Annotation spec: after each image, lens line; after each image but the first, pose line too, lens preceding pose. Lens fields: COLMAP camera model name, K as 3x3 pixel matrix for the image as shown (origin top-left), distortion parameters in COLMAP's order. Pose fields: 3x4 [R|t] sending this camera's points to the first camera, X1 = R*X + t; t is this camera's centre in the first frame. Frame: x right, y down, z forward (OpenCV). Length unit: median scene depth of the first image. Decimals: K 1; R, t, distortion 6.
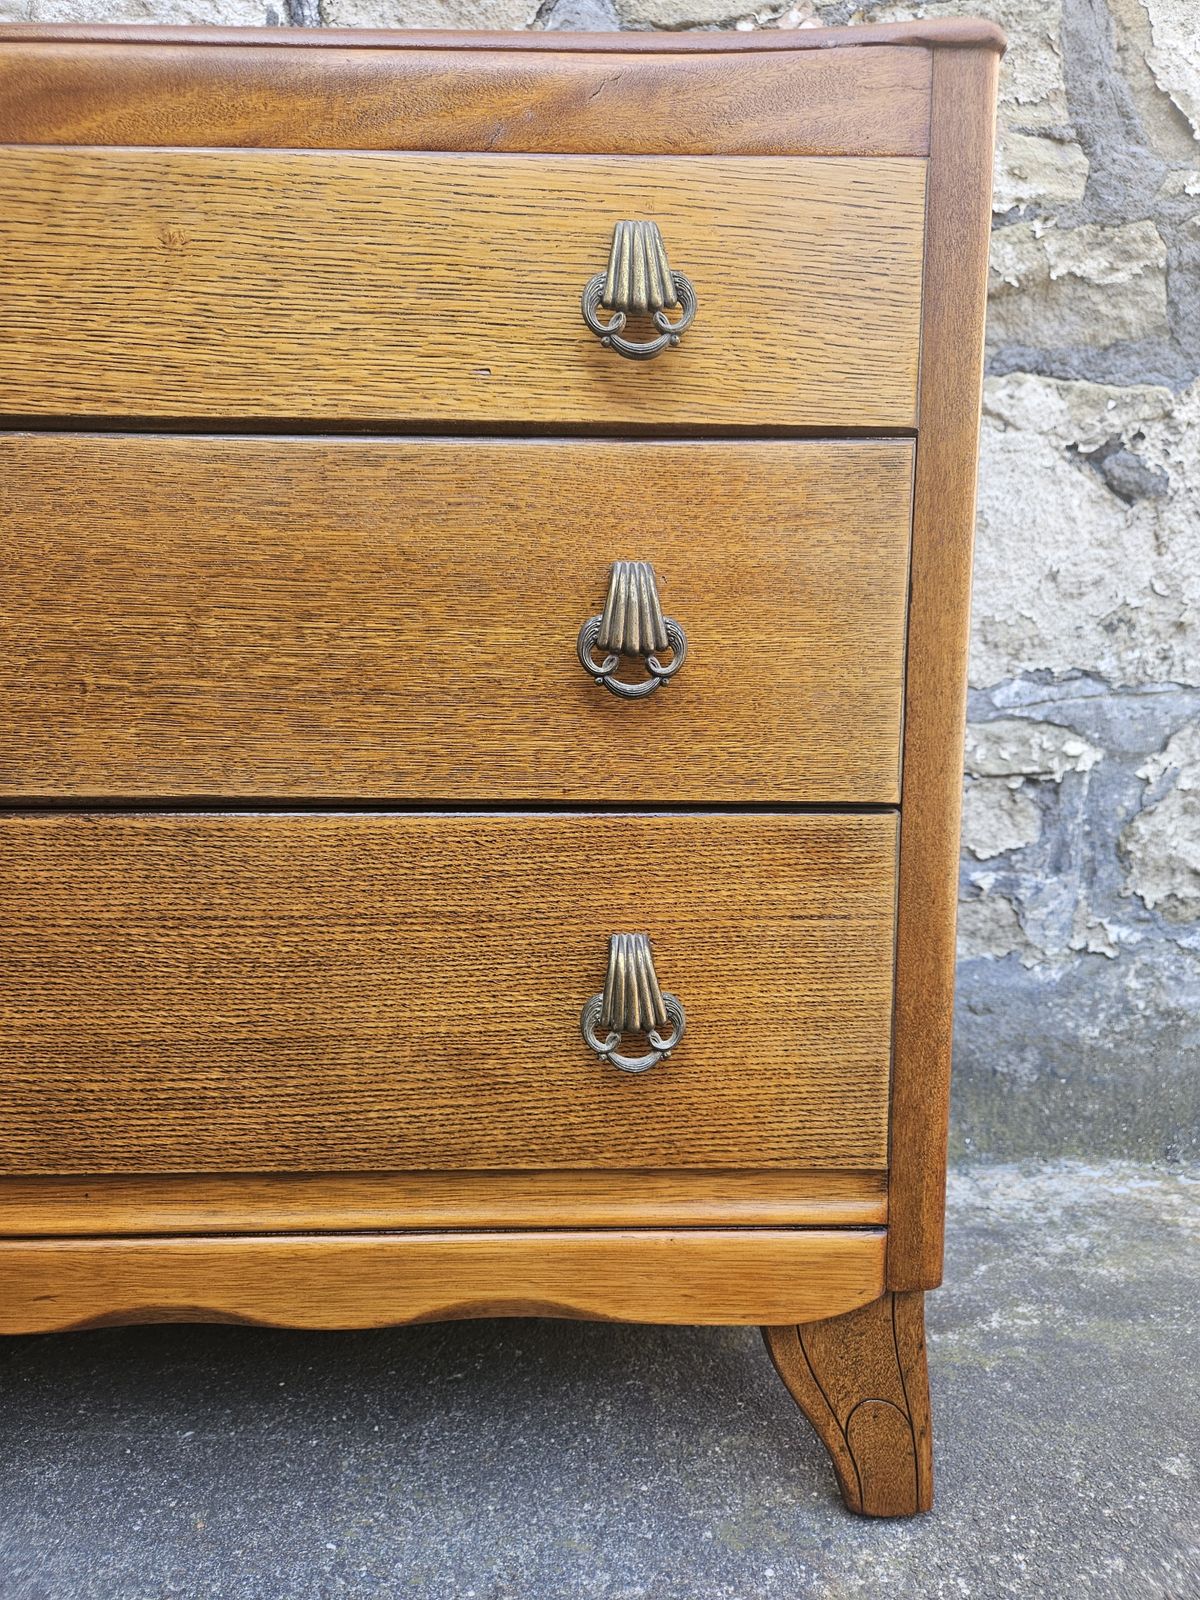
lens RADIAL K [[1077.1, 0, 601.4], [0, 1077.1, 788.2], [0, 0, 1]] dist [0.061669, -0.053056]
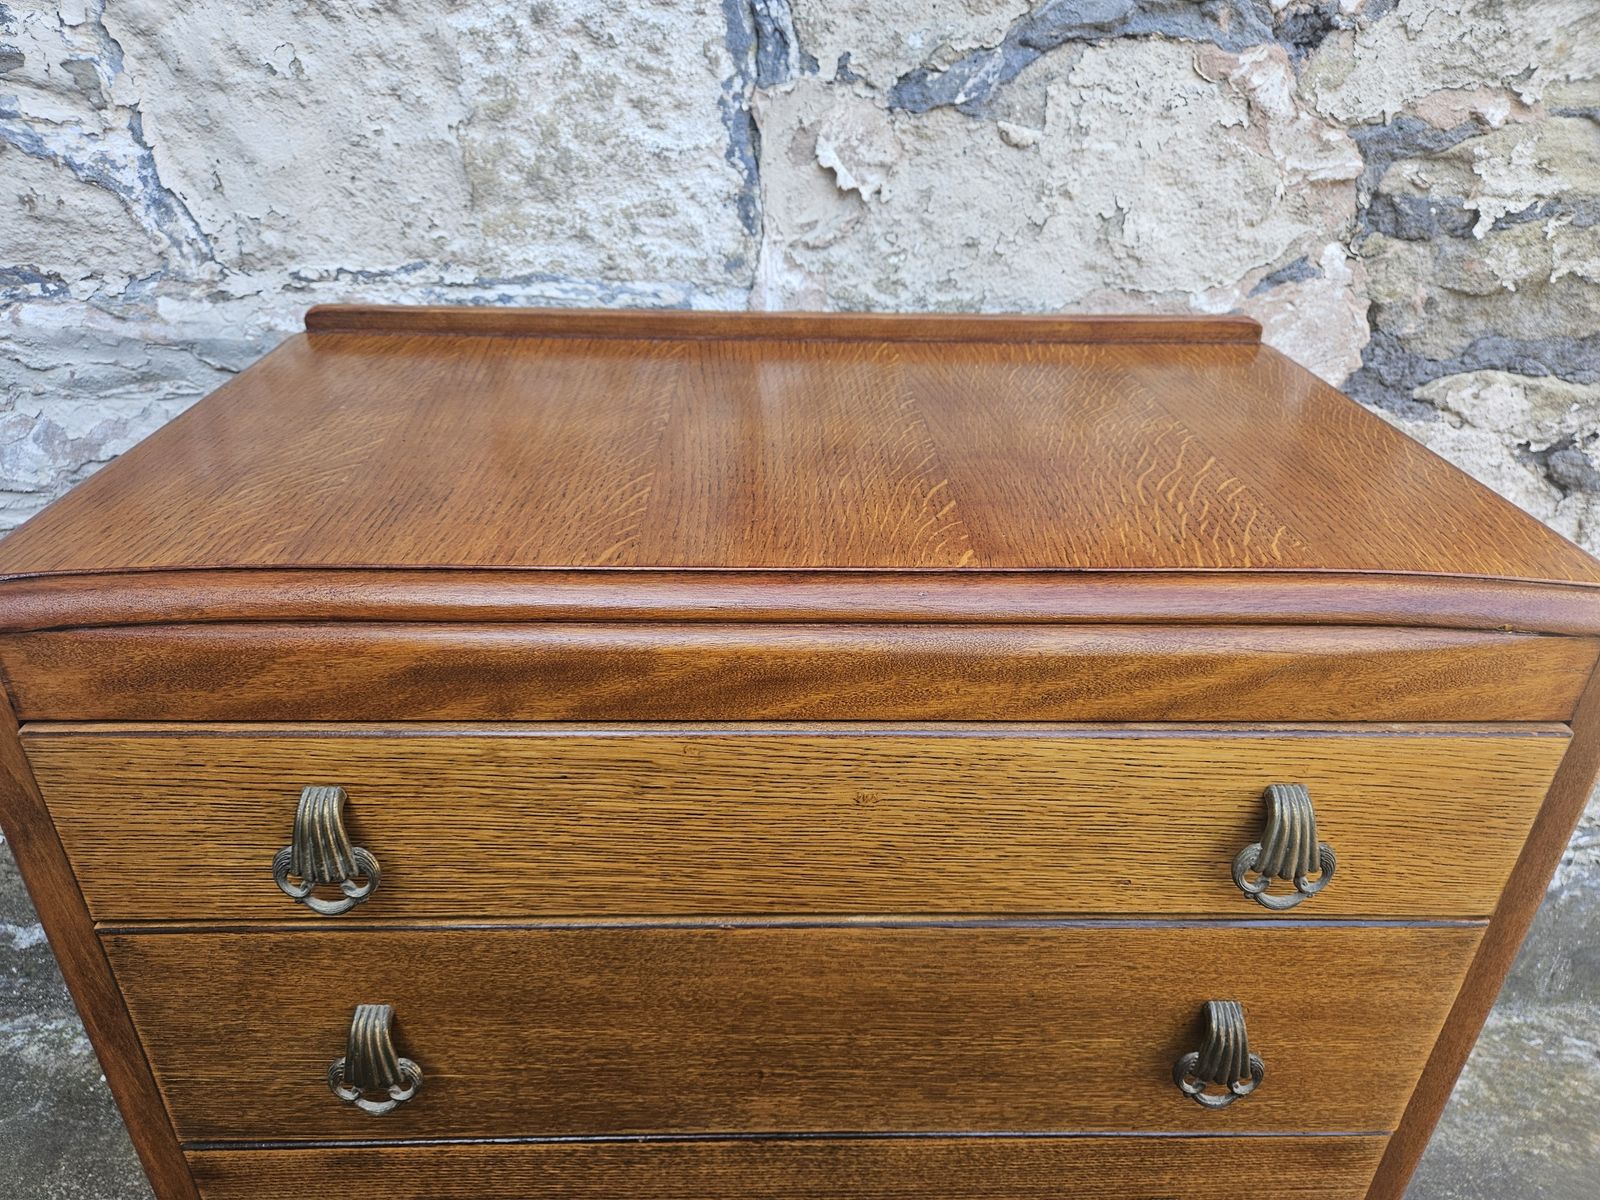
lens RADIAL K [[1077.2, 0, 795.6], [0, 1077.2, 616.4], [0, 0, 1]] dist [0.061681, -0.054066]
pose [[0.999846, 0.014314, 0.010110, -0.424147], [-0.017063, 0.926604, 0.375652, -0.962893], [-0.003991, -0.375767, 0.926706, 0.051107]]
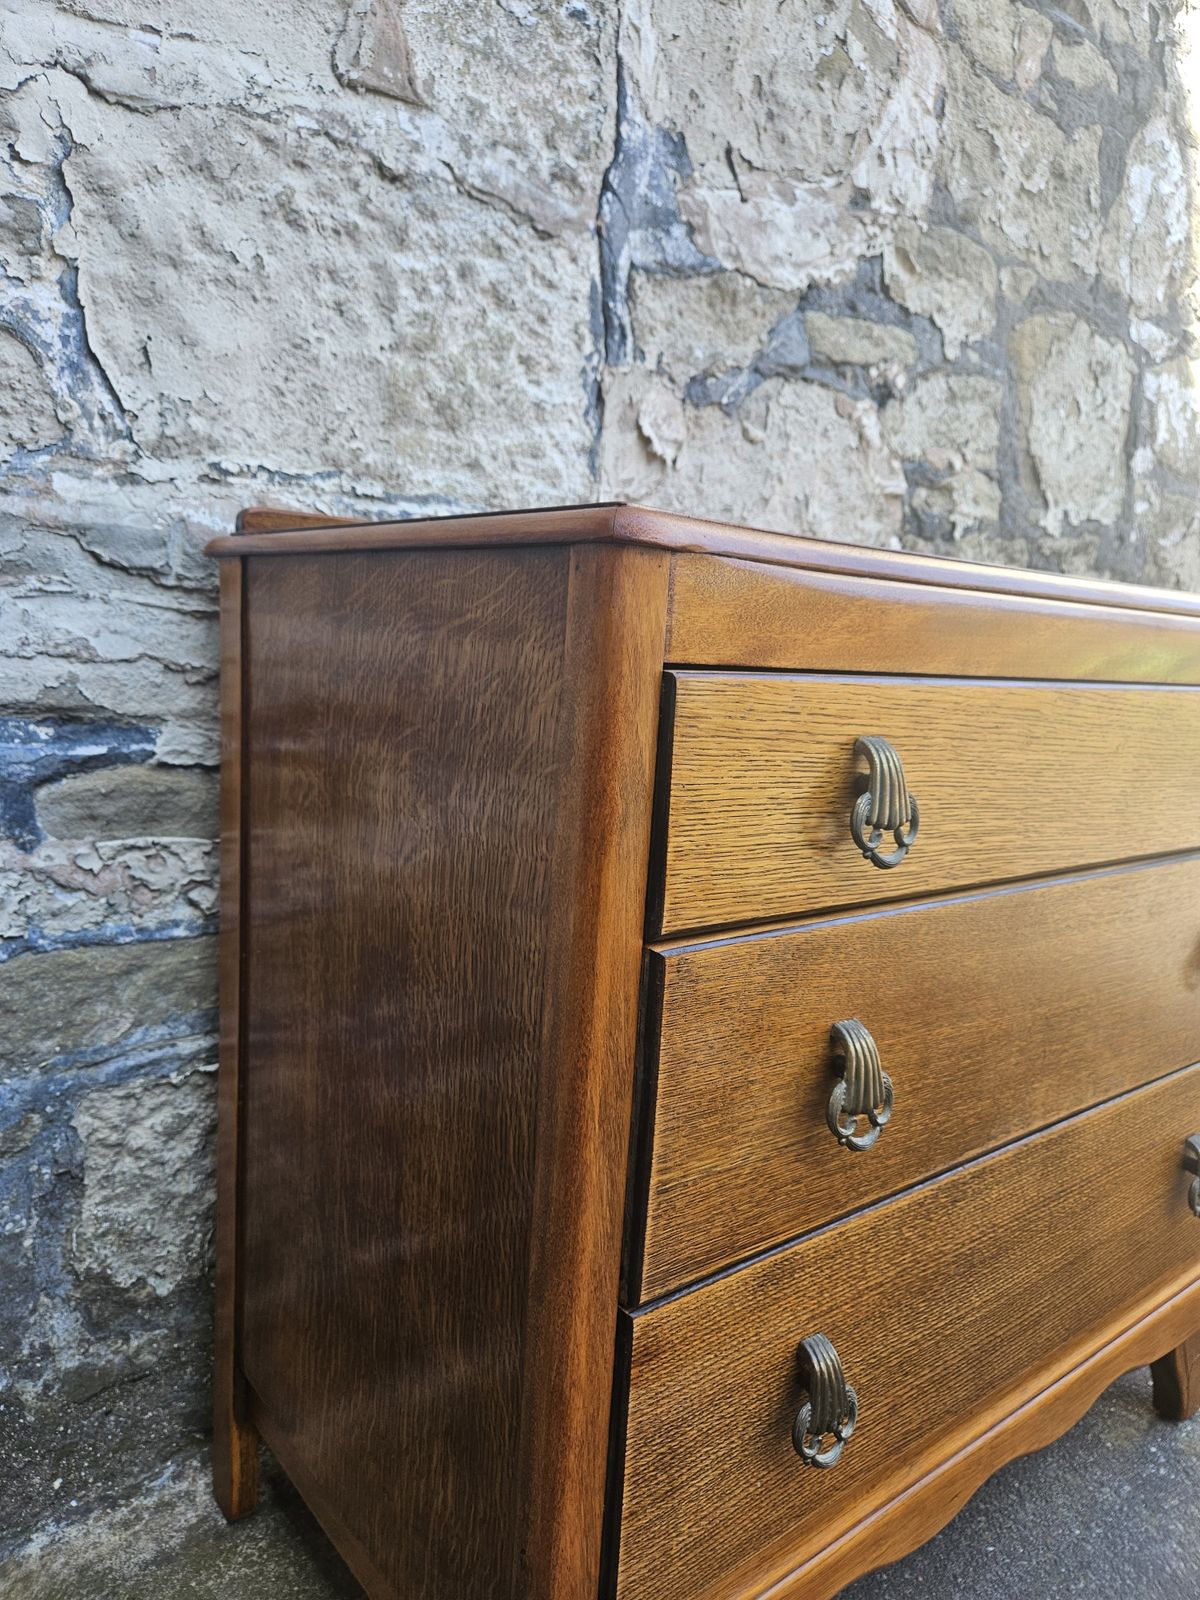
lens RADIAL K [[1074.7, 0, 593.5], [0, 1074.7, 810.0], [0, 0, 1]] dist [0.058007, -0.050289]
pose [[0.805214, -0.052208, 0.590682, -1.609312], [0.000686, 0.996198, 0.087115, -0.483353], [-0.592984, -0.069741, 0.802188, 0.193100]]
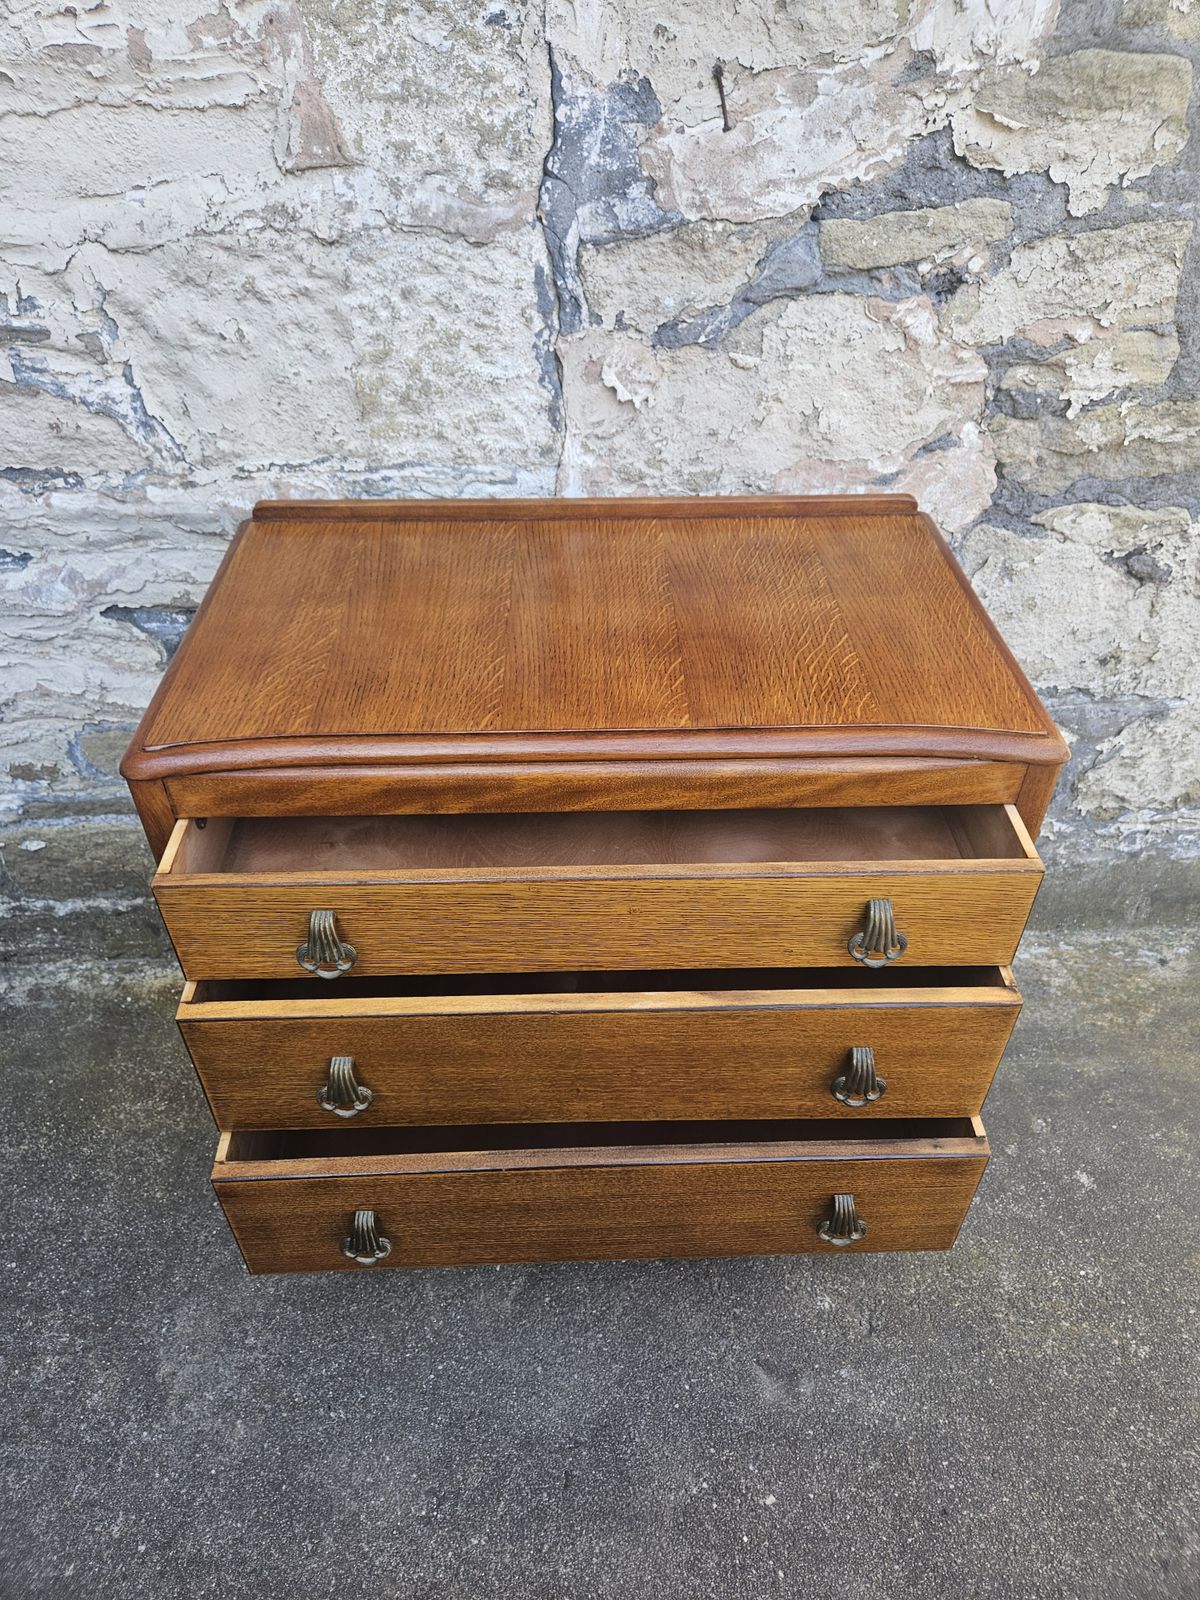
lens RADIAL K [[1070.9, 0, 607.2], [0, 1070.9, 784.8], [0, 0, 1]] dist [0.065923, -0.051004]
pose [[0.999783, -0.010528, 0.017997, -0.426303], [-0.001270, 0.830808, 0.556557, -1.518328], [-0.020812, -0.556459, 0.830614, -0.540079]]
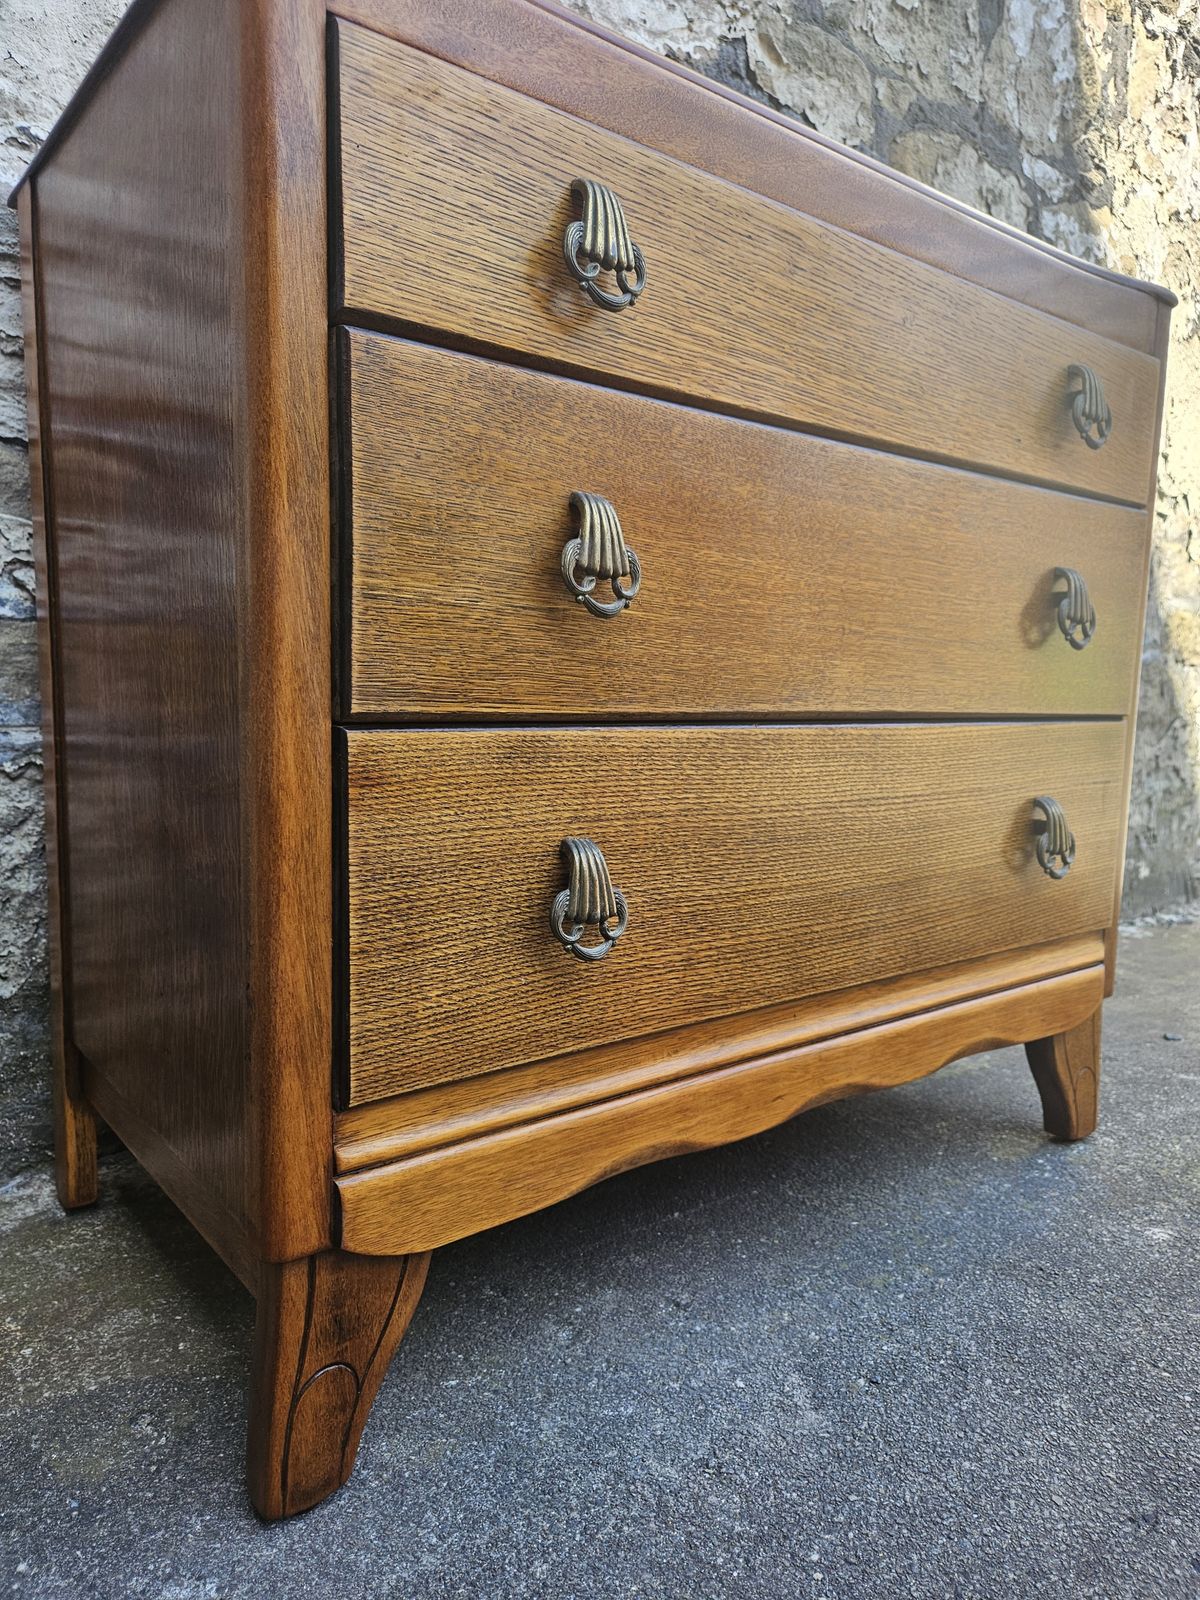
lens RADIAL K [[1070.1, 0, 601.6], [0, 1070.1, 805.1], [0, 0, 1]] dist [0.063739, -0.049506]
pose [[0.806936, -0.054492, 0.588121, -1.421390], [0.035069, 0.998399, 0.044389, 0.053761], [-0.589598, -0.015194, 0.807554, 0.030020]]
